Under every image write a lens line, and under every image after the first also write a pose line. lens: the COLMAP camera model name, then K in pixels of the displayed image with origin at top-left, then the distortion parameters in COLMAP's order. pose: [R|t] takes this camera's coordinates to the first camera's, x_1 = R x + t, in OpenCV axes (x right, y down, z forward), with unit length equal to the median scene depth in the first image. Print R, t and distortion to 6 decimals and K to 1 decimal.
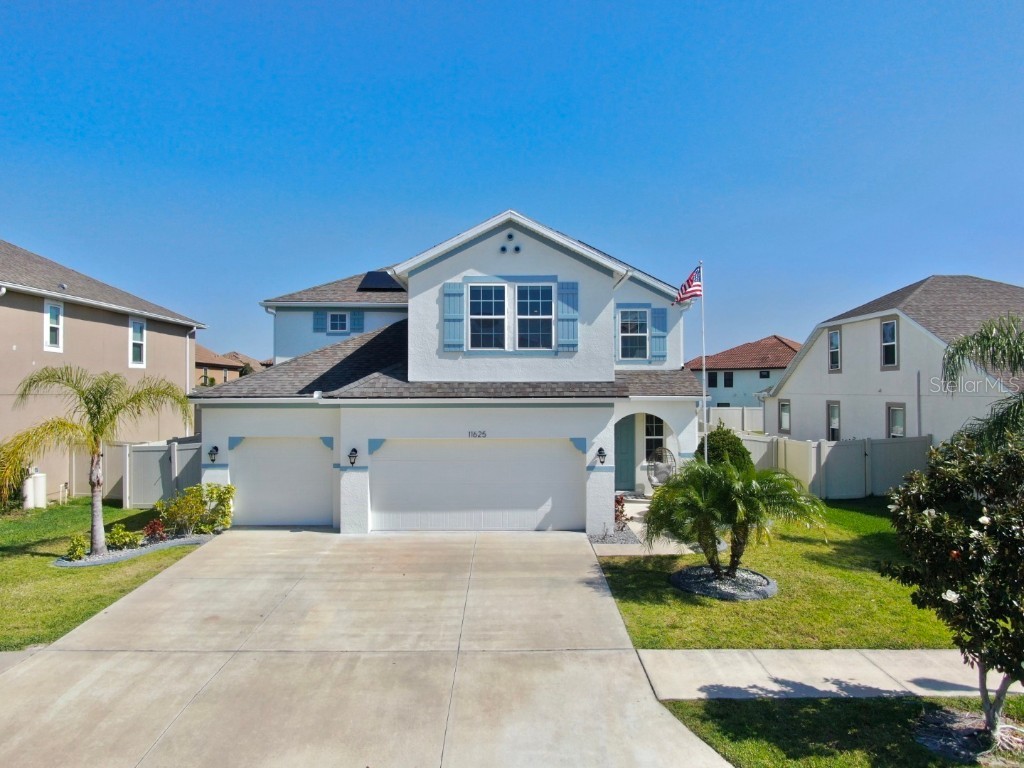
lens RADIAL K [[740.1, 0, 515.8], [0, 740.1, 386.8], [0, 0, 1]] dist [-0.012869, -0.003751]
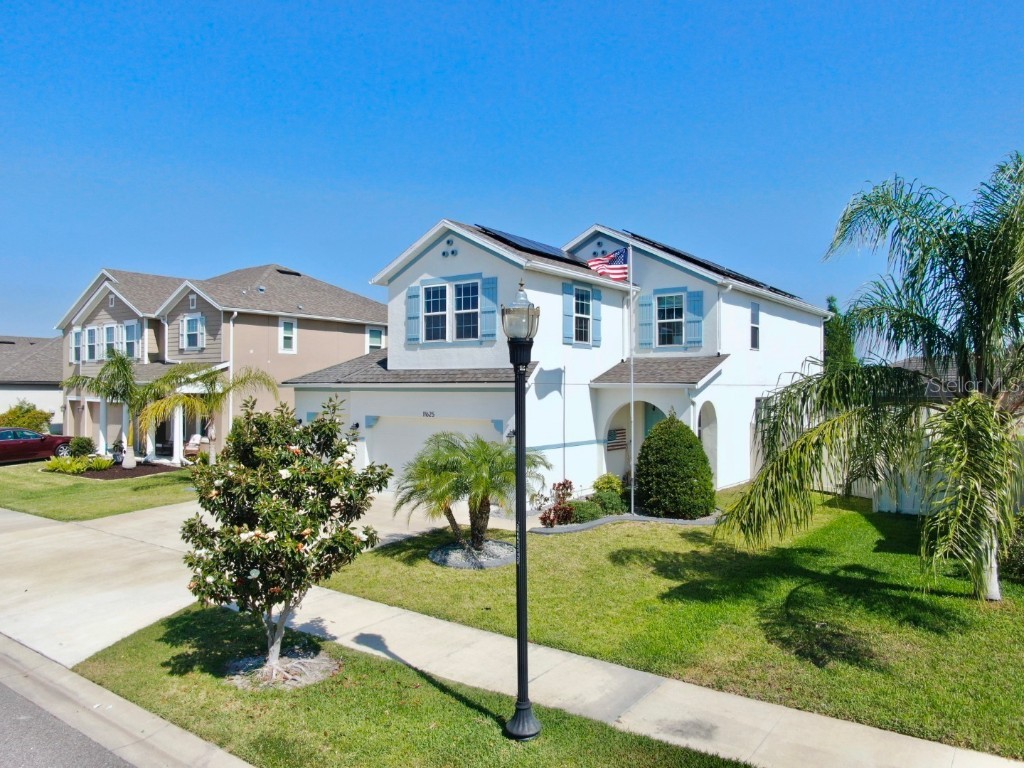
lens RADIAL K [[740.1, 0, 513.5], [0, 740.1, 383.0], [0, 0, 1]] dist [-0.012869, -0.003751]
pose [[0.798700, -0.001217, -0.601729, 0.759687], [-0.001543, 0.999991, -0.004071, 0.019422], [0.601728, 0.004181, 0.798690, 0.145861]]
